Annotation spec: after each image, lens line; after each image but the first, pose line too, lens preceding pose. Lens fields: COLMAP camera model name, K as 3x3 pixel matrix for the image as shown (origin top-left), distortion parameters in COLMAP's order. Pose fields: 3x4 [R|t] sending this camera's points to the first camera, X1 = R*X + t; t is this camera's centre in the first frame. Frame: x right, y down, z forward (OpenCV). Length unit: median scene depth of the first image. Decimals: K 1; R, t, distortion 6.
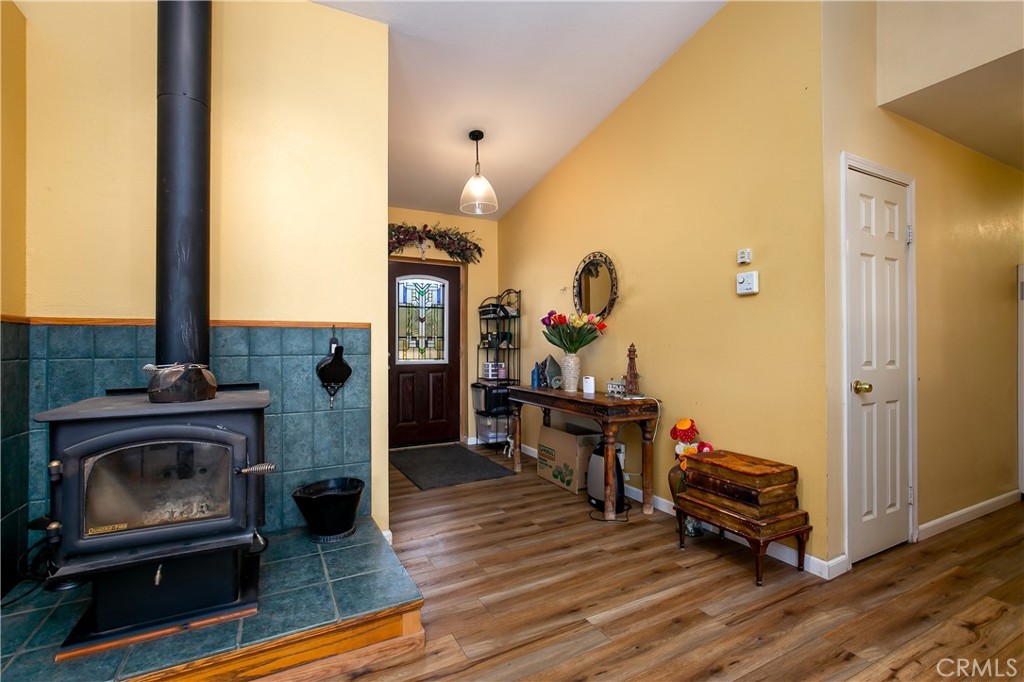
lens RADIAL K [[467.2, 0, 511.5], [0, 467.2, 344.4], [0, 0, 1]] dist [-0.005334, 0.001737]
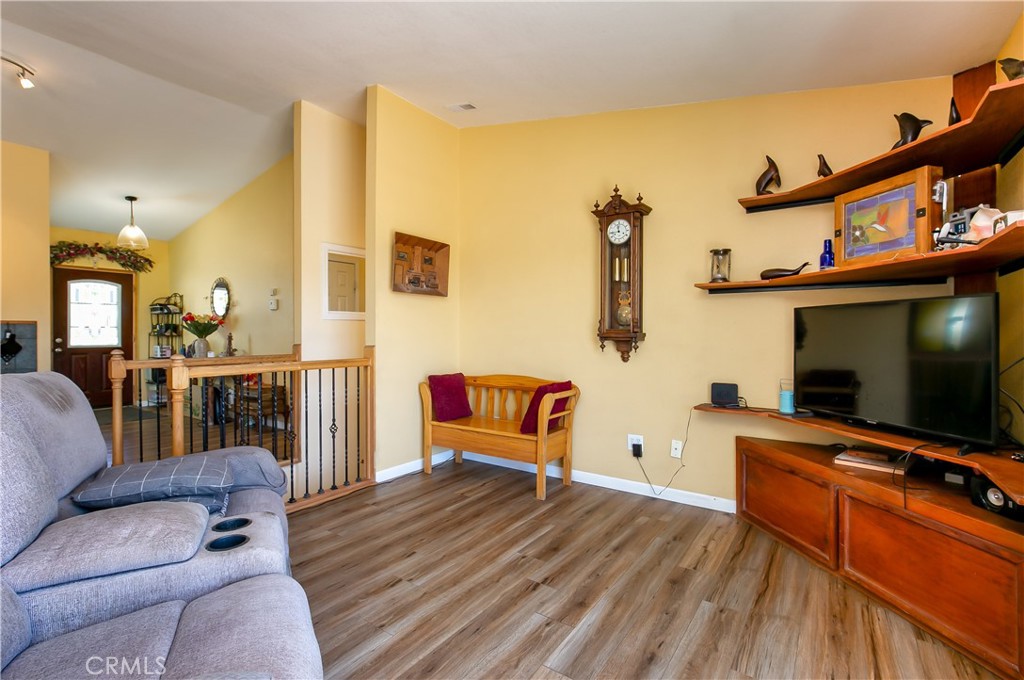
lens RADIAL K [[467.2, 0, 514.3], [0, 467.2, 335.2], [0, 0, 1]] dist [-0.005334, 0.001737]
pose [[0.884302, -0.002406, 0.466909, 0.246912], [-0.001358, 0.999969, 0.007726, -0.003991], [-0.466913, -0.007466, 0.884272, -0.729383]]
